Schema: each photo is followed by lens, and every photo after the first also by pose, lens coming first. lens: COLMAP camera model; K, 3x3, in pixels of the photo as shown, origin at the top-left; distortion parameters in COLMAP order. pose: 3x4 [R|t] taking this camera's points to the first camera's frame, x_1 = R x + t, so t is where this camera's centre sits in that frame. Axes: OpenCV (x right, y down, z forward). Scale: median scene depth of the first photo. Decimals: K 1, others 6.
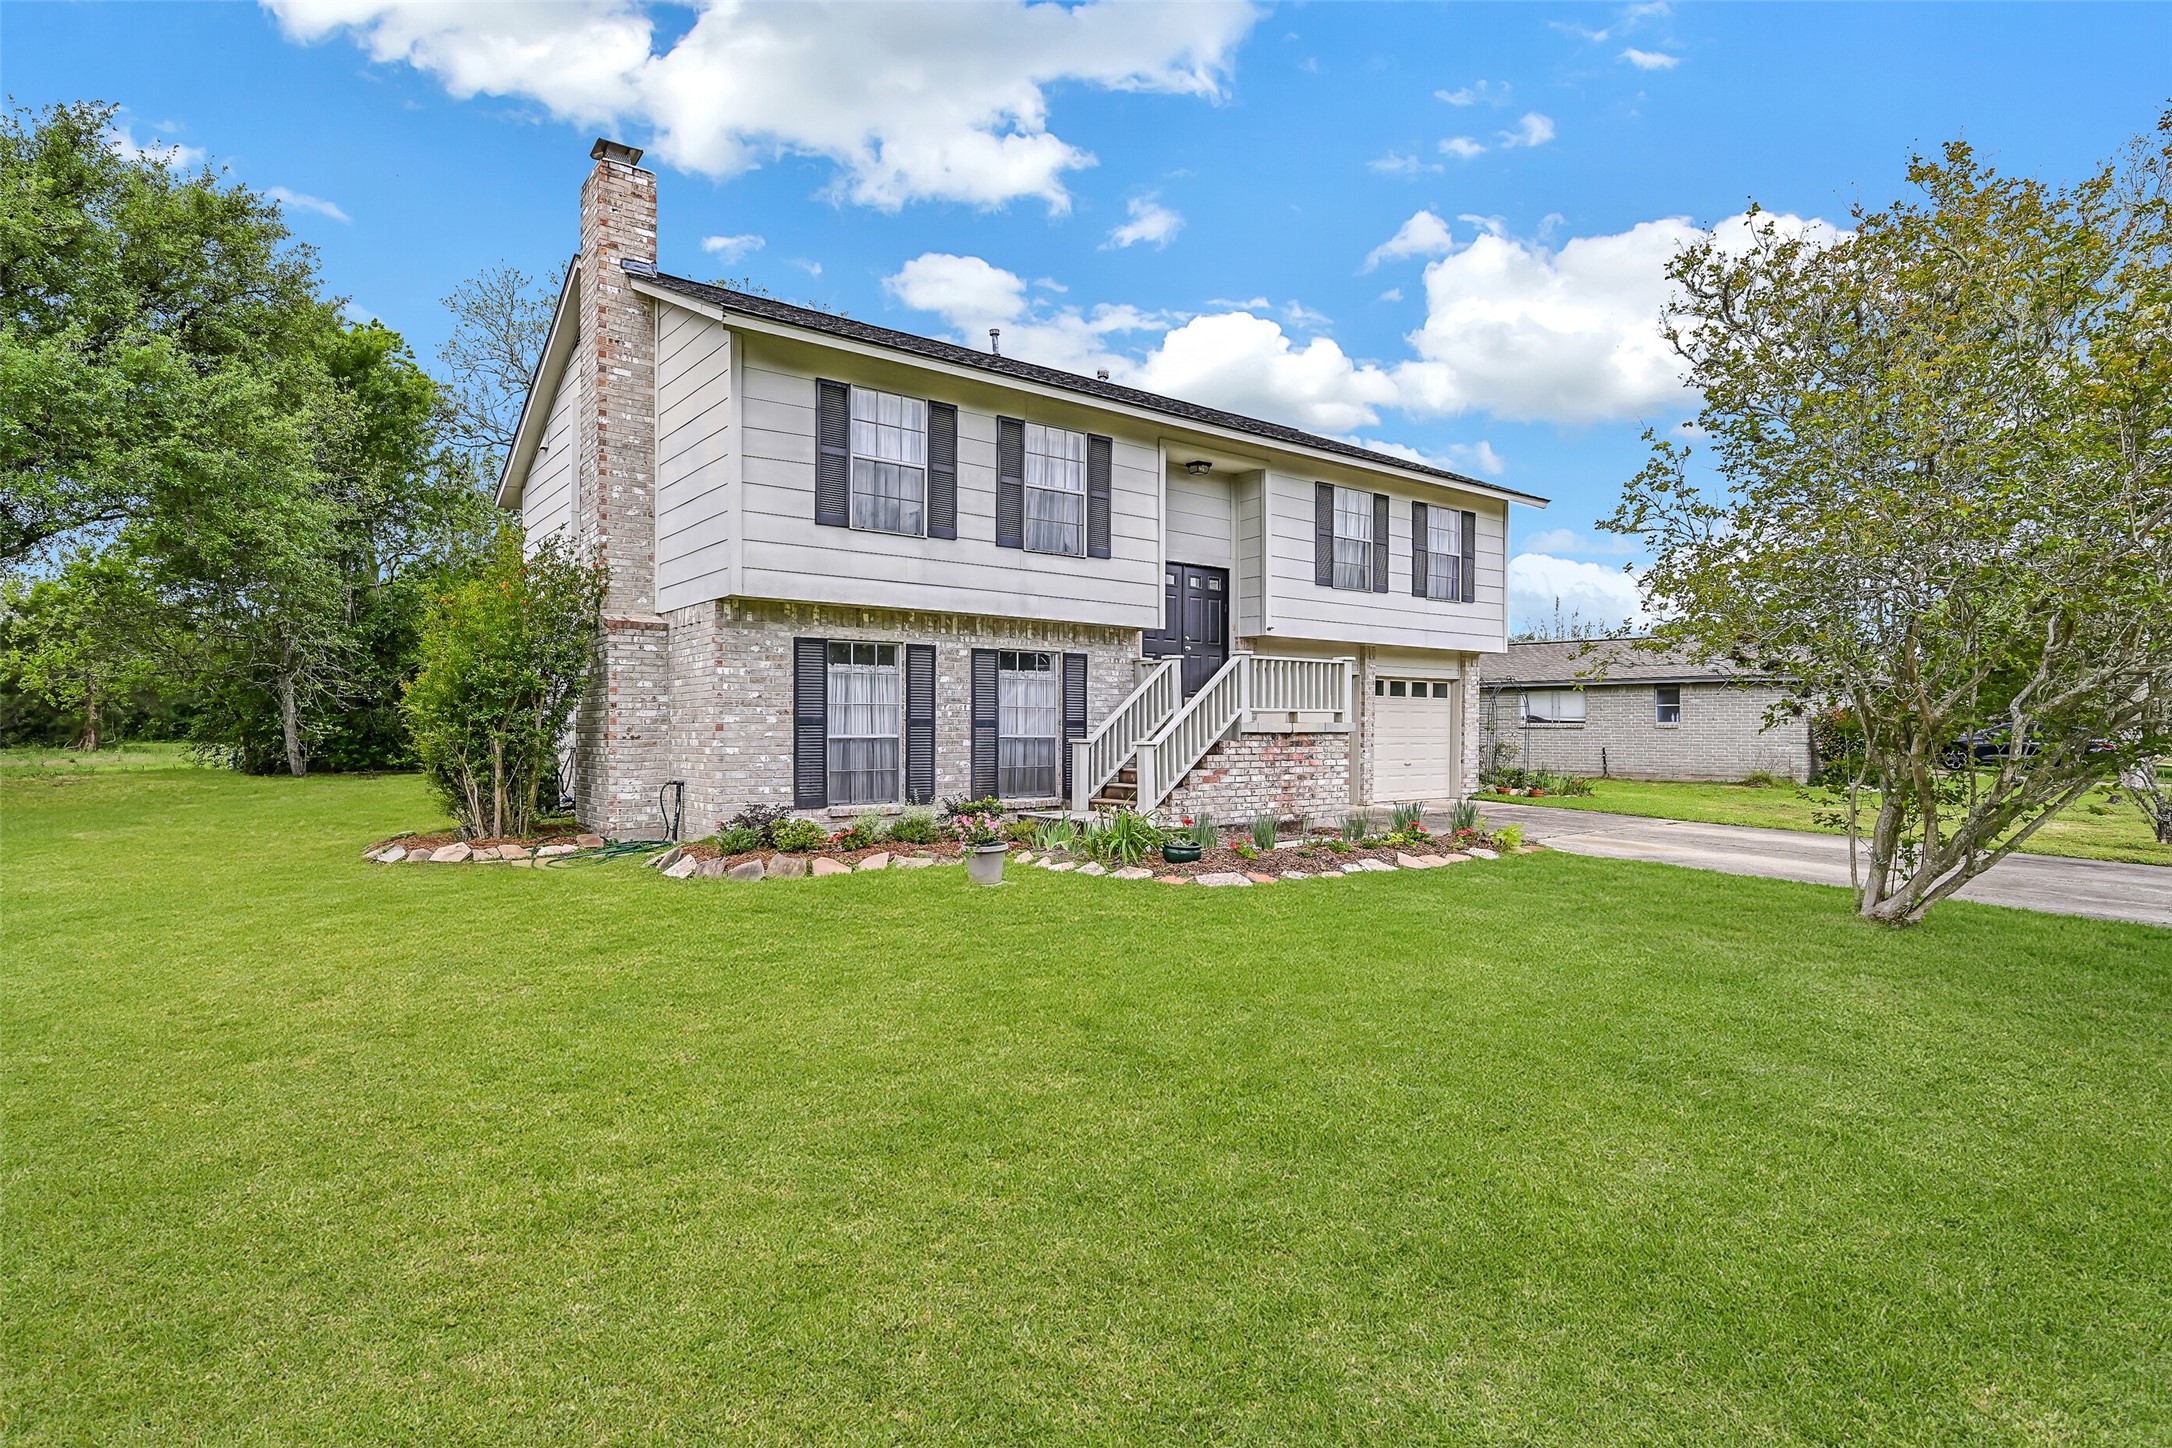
lens RADIAL K [[1126.2, 0, 1081.0], [0, 1126.2, 725.5], [0, 0, 1]] dist [-0.001336, -0.000130]
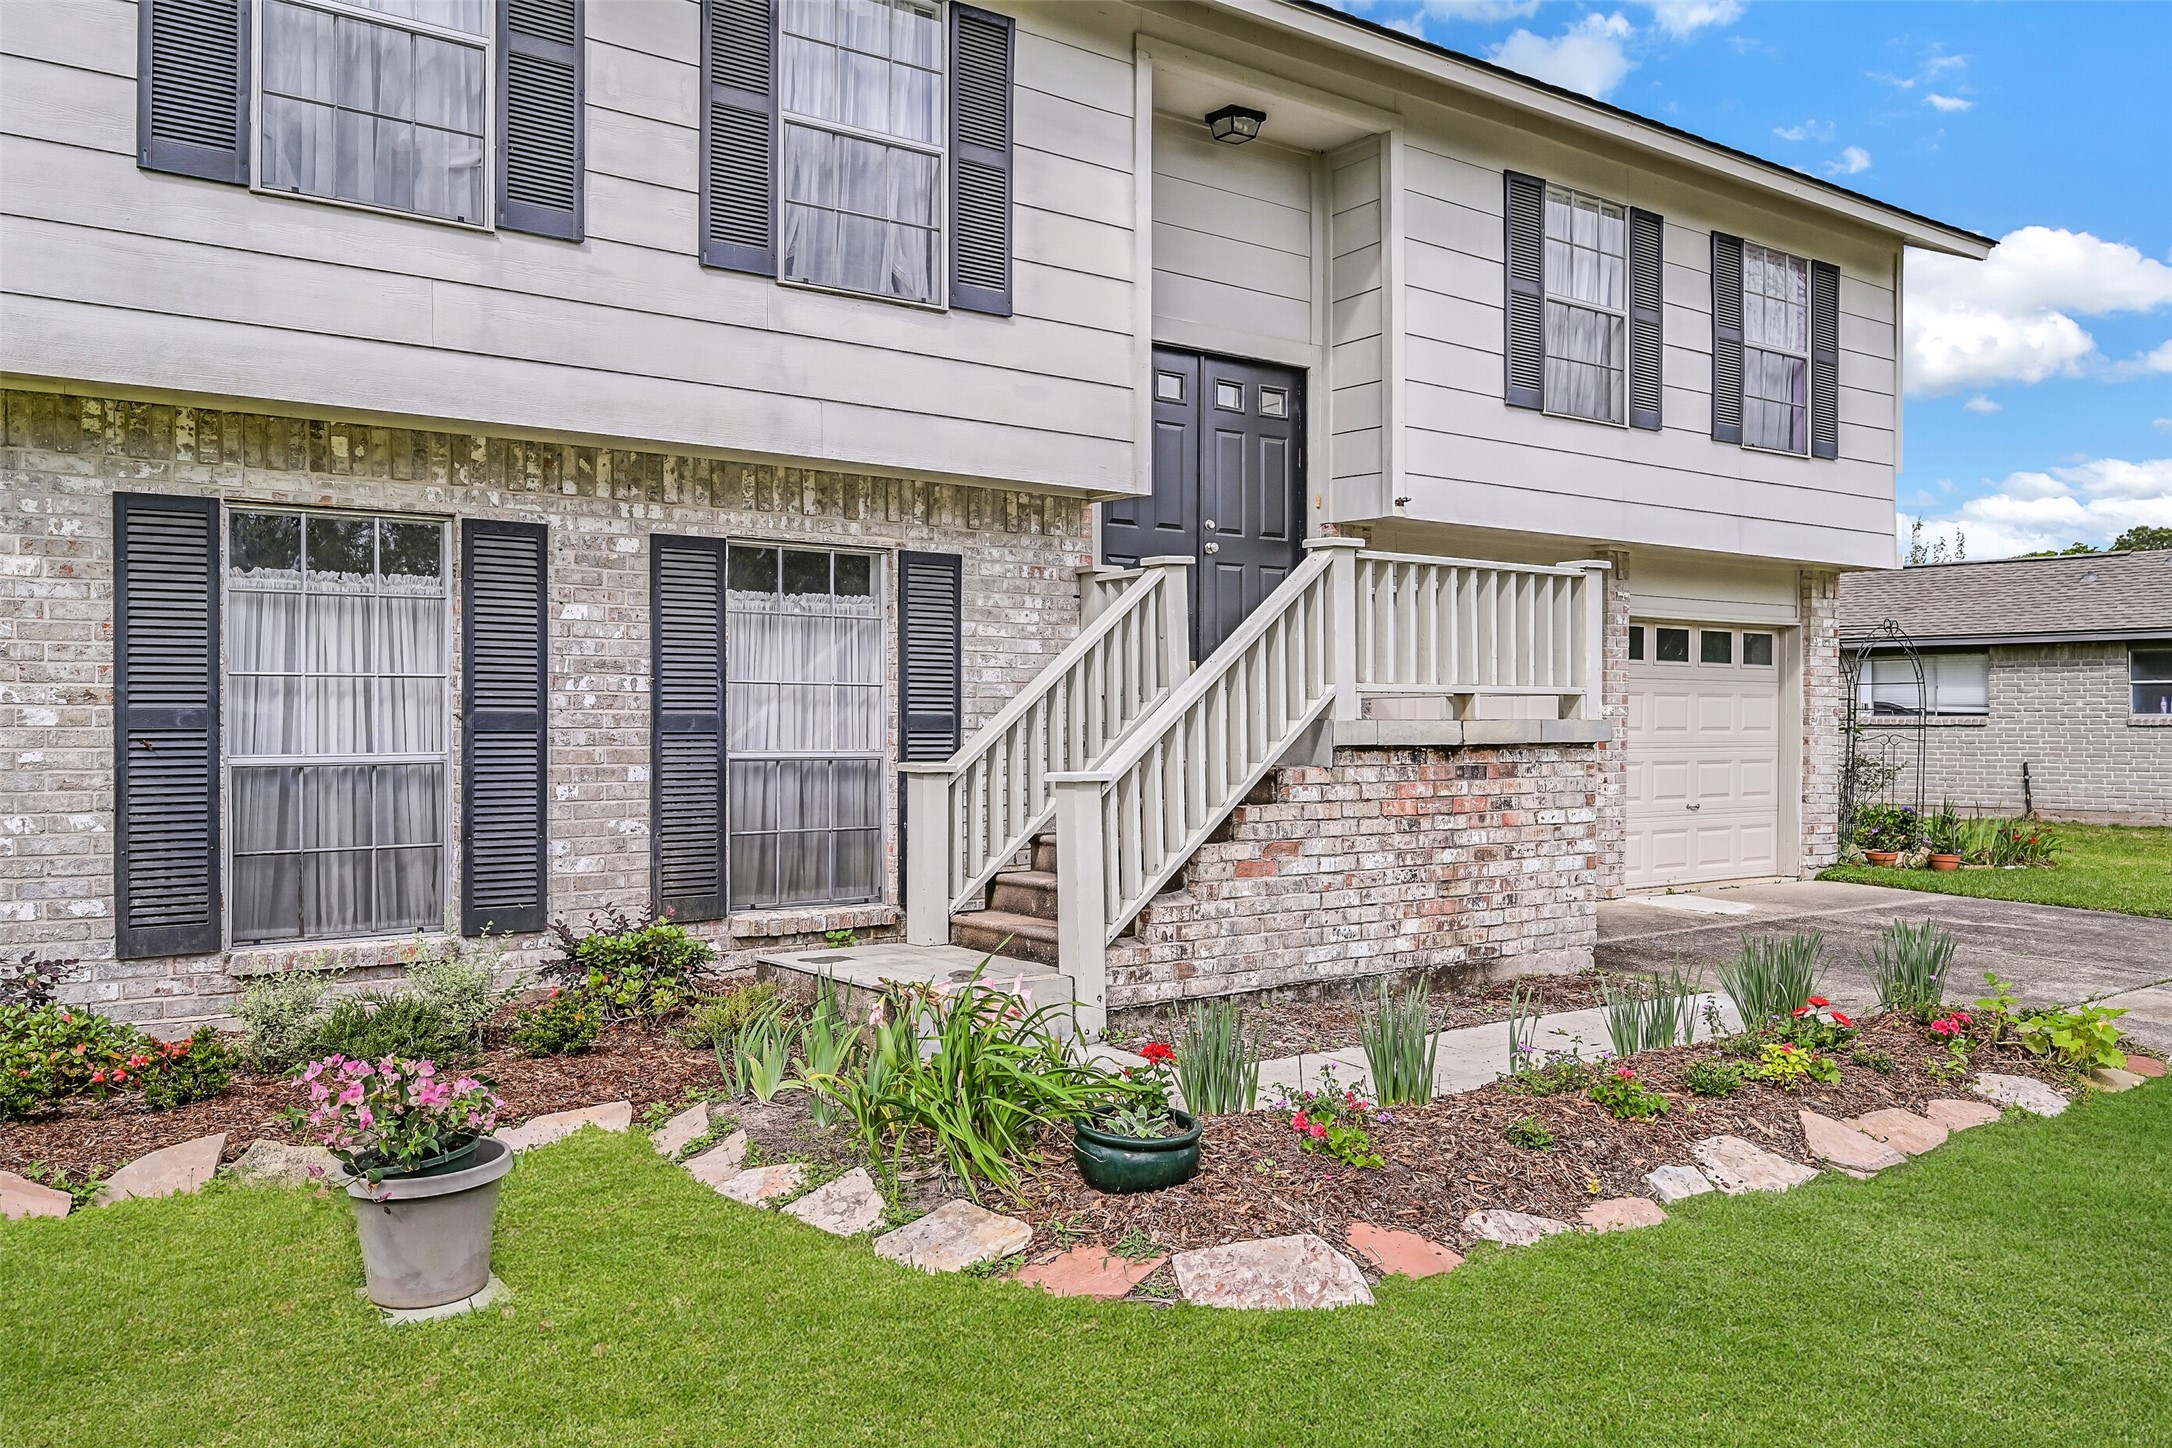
lens RADIAL K [[1724.4, 0, 1080.7], [0, 1724.4, 722.8], [0, 0, 1]] dist [0.002621, -0.004993]
pose [[0.999966, -0.002199, -0.007948, 0.059199], [0.002214, 0.999996, 0.001780, -0.003254], [0.007944, -0.001798, 0.999967, 0.401963]]
